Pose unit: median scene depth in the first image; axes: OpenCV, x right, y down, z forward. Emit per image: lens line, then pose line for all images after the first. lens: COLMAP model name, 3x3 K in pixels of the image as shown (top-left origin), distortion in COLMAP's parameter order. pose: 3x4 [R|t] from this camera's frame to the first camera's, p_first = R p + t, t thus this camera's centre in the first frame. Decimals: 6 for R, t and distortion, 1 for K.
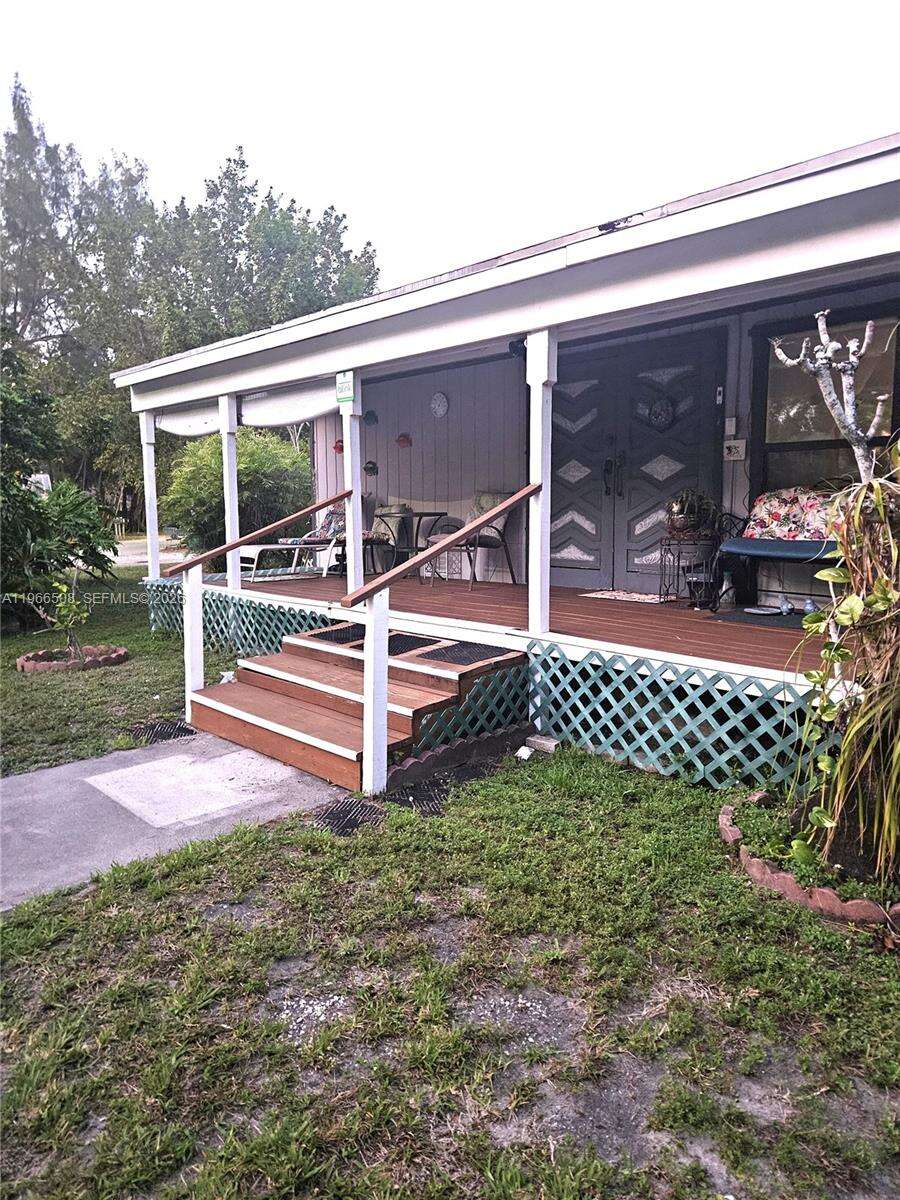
lens RADIAL K [[810.3, 0, 443.7], [0, 810.3, 597.5], [0, 0, 1]] dist [0.089050, -0.069966]
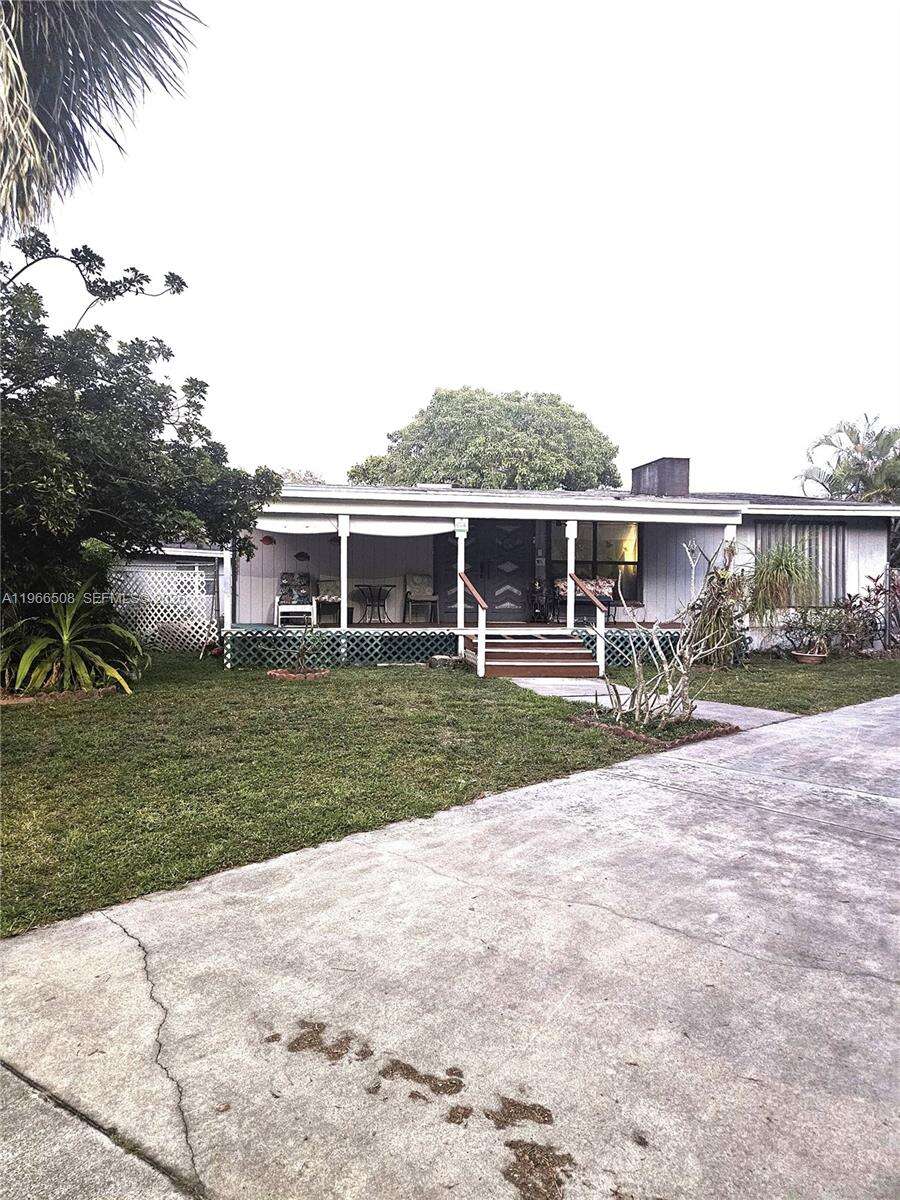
lens RADIAL K [[810.3, 0, 443.7], [0, 810.3, 597.5], [0, 0, 1]] dist [0.089050, -0.069966]
pose [[0.535424, 0.008384, 0.844541, -1.932720], [0.085286, 0.994303, -0.063941, 0.065379], [-0.840266, 0.106263, 0.531659, -0.071853]]
